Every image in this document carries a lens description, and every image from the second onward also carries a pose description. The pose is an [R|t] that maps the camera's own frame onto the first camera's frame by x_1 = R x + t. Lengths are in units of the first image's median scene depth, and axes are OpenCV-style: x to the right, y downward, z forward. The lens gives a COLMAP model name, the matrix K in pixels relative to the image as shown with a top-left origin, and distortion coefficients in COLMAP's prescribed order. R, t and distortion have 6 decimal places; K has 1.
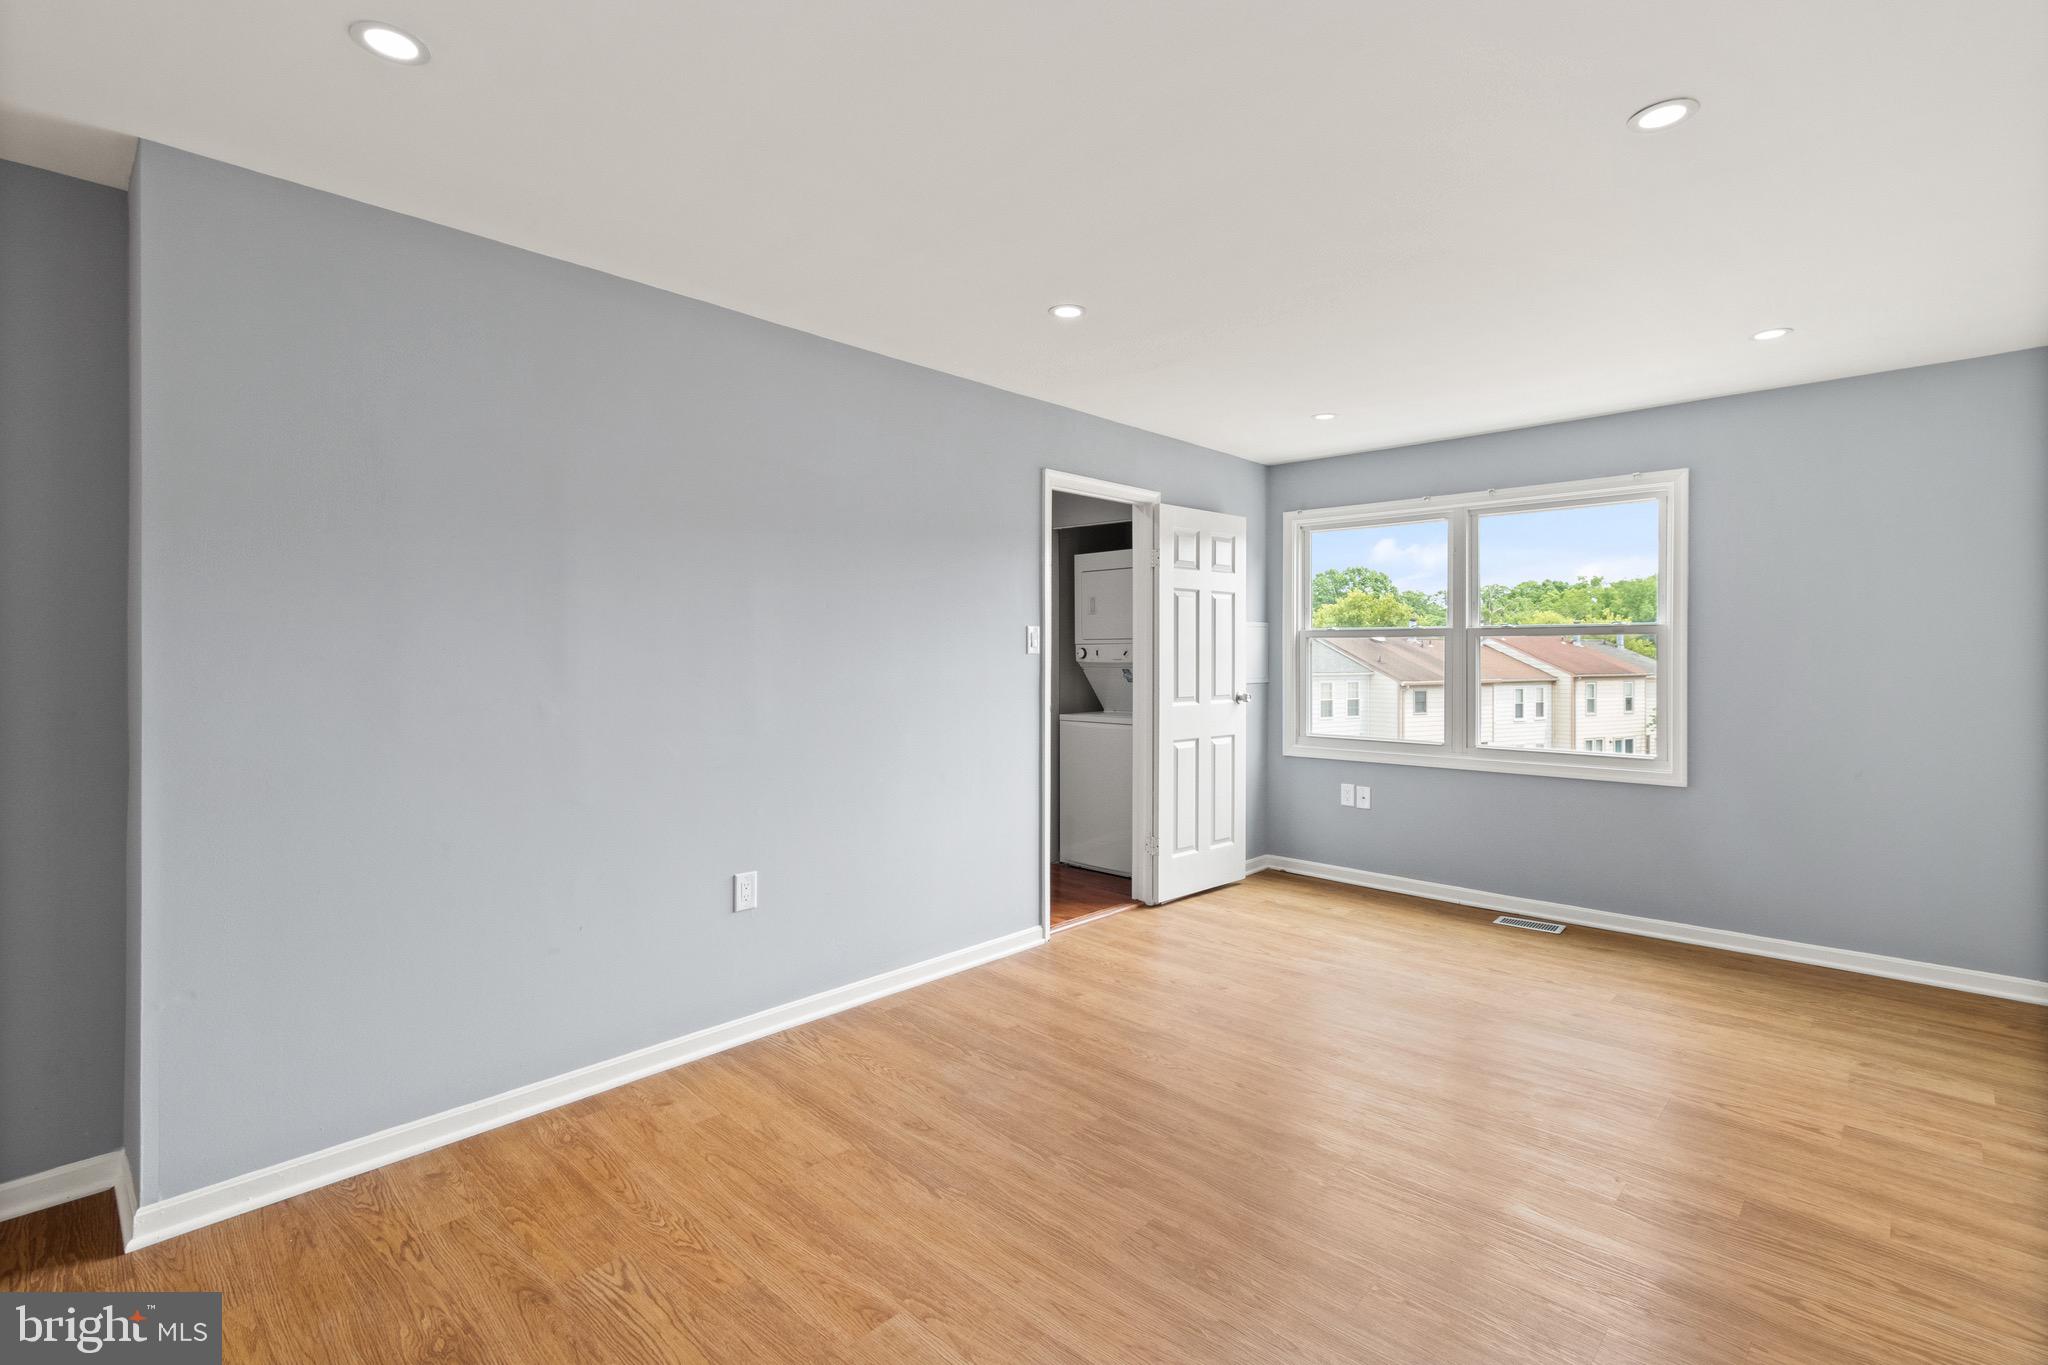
lens RADIAL K [[939.7, 0, 1023.5], [0, 939.7, 653.2], [0, 0, 1]] dist [0.001743, -0.000496]
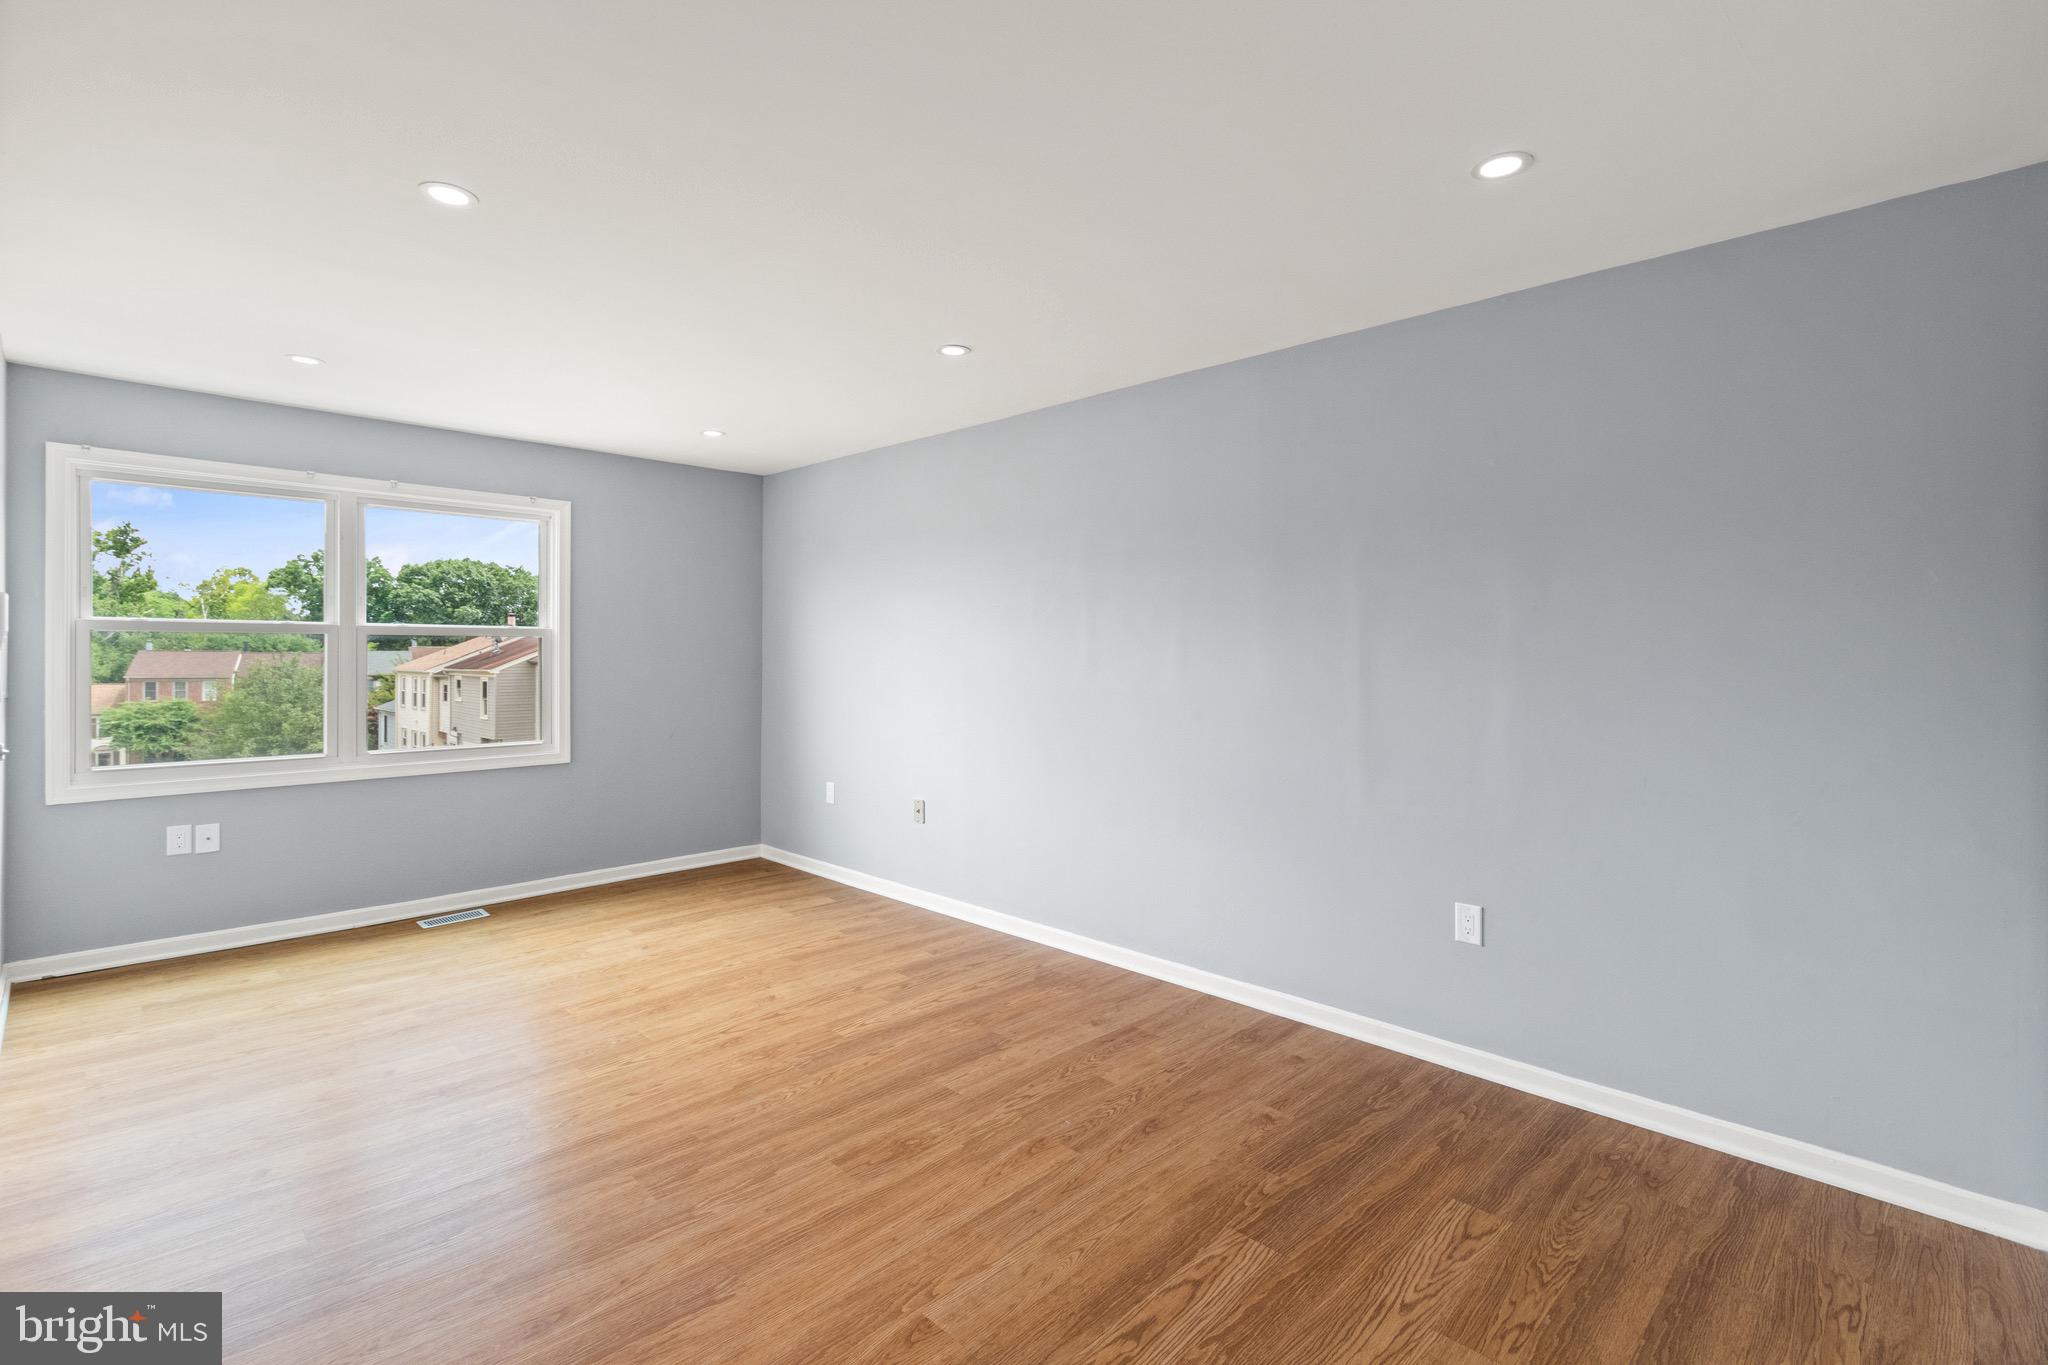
lens RADIAL K [[939.7, 0, 1023.5], [0, 939.7, 653.2], [0, 0, 1]] dist [0.001743, -0.000496]
pose [[0.018422, -0.001779, 0.999829, -0.677425], [-0.002491, 0.999995, 0.001826, -0.004260], [-0.999827, -0.002524, 0.018417, 0.521941]]
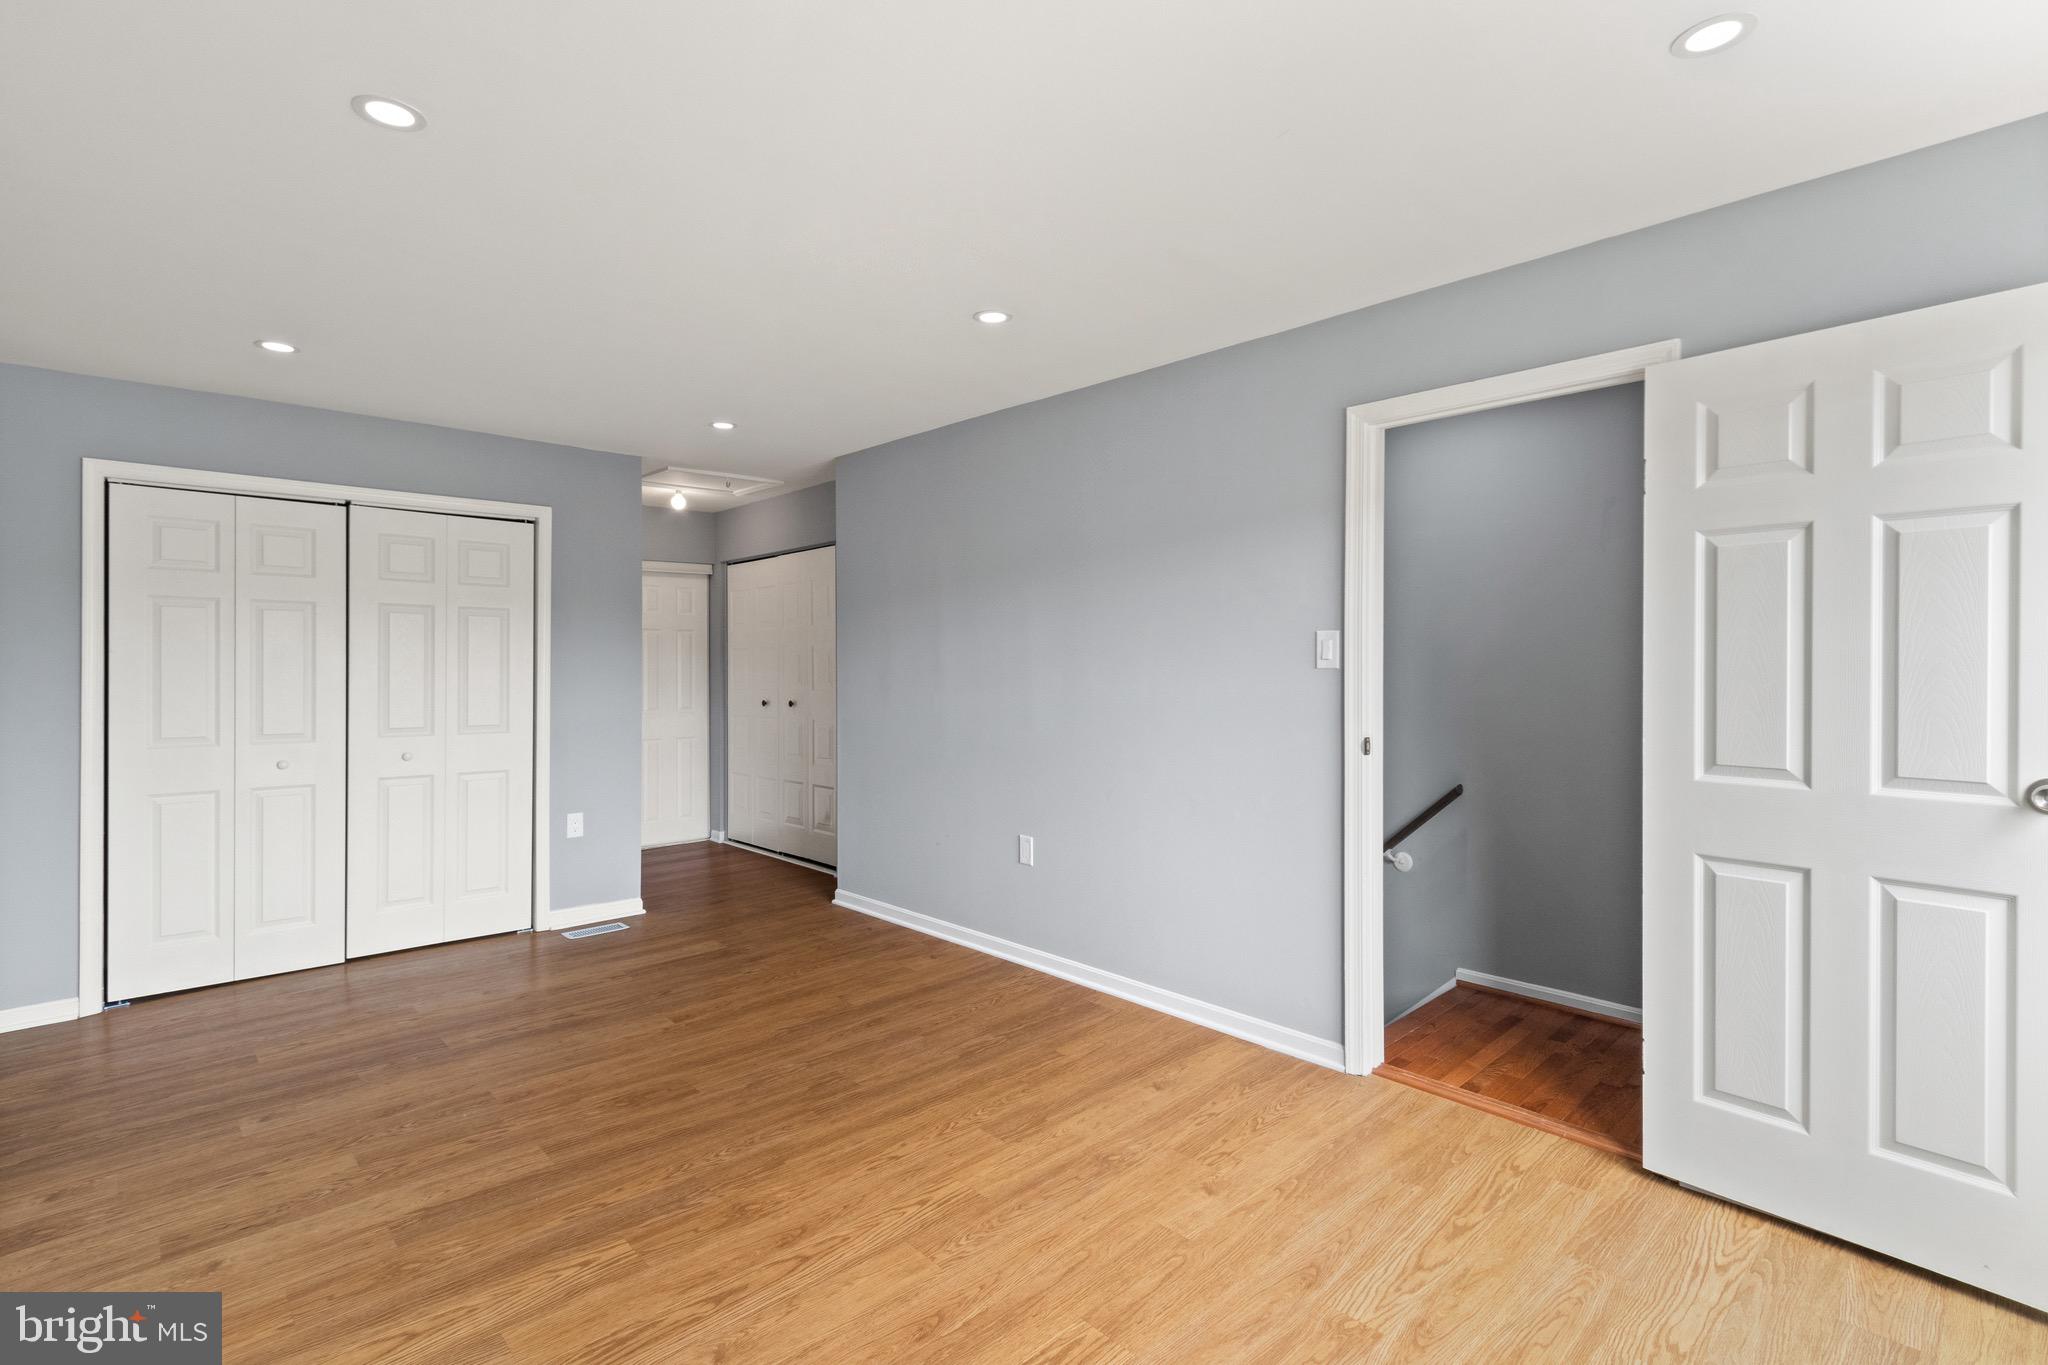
lens RADIAL K [[946.5, 0, 1016.1], [0, 946.5, 661.6], [0, 0, 1]] dist [-0.000482, -0.000247]
pose [[-0.050746, 0.000983, -0.998711, 1.011094], [-0.000047, 1.000000, 0.000987, -0.007904], [0.998712, 0.000097, -0.050746, 1.052898]]
